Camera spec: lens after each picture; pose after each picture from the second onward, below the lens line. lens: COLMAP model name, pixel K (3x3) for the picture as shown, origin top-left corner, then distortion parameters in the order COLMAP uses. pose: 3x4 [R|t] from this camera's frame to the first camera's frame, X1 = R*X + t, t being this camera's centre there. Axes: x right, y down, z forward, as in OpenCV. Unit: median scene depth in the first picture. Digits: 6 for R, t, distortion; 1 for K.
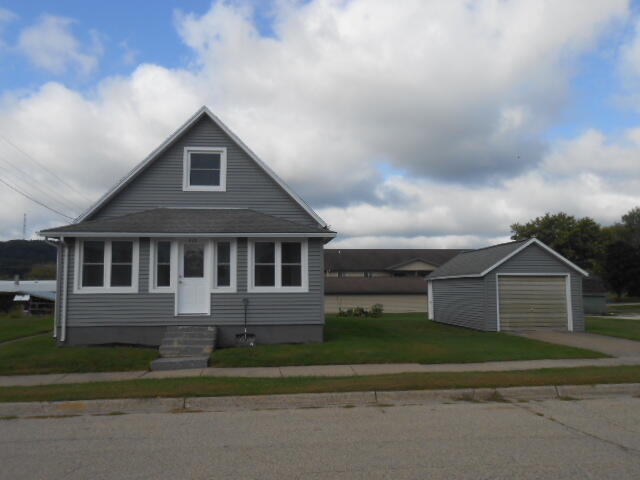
lens RADIAL K [[547.8, 0, 320.0], [0, 547.8, 240.0], [0, 0, 1]] dist [0.008769, 0.011944]
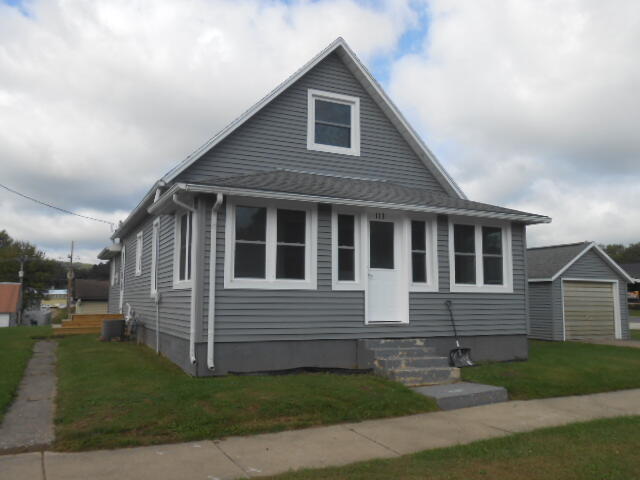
lens RADIAL K [[547.8, 0, 320.0], [0, 547.8, 240.0], [0, 0, 1]] dist [0.008769, 0.011944]
pose [[0.933991, 0.048523, 0.353987, -0.551651], [-0.040949, 0.998744, -0.028860, 0.054959], [-0.354943, 0.012460, 0.934805, 0.377130]]
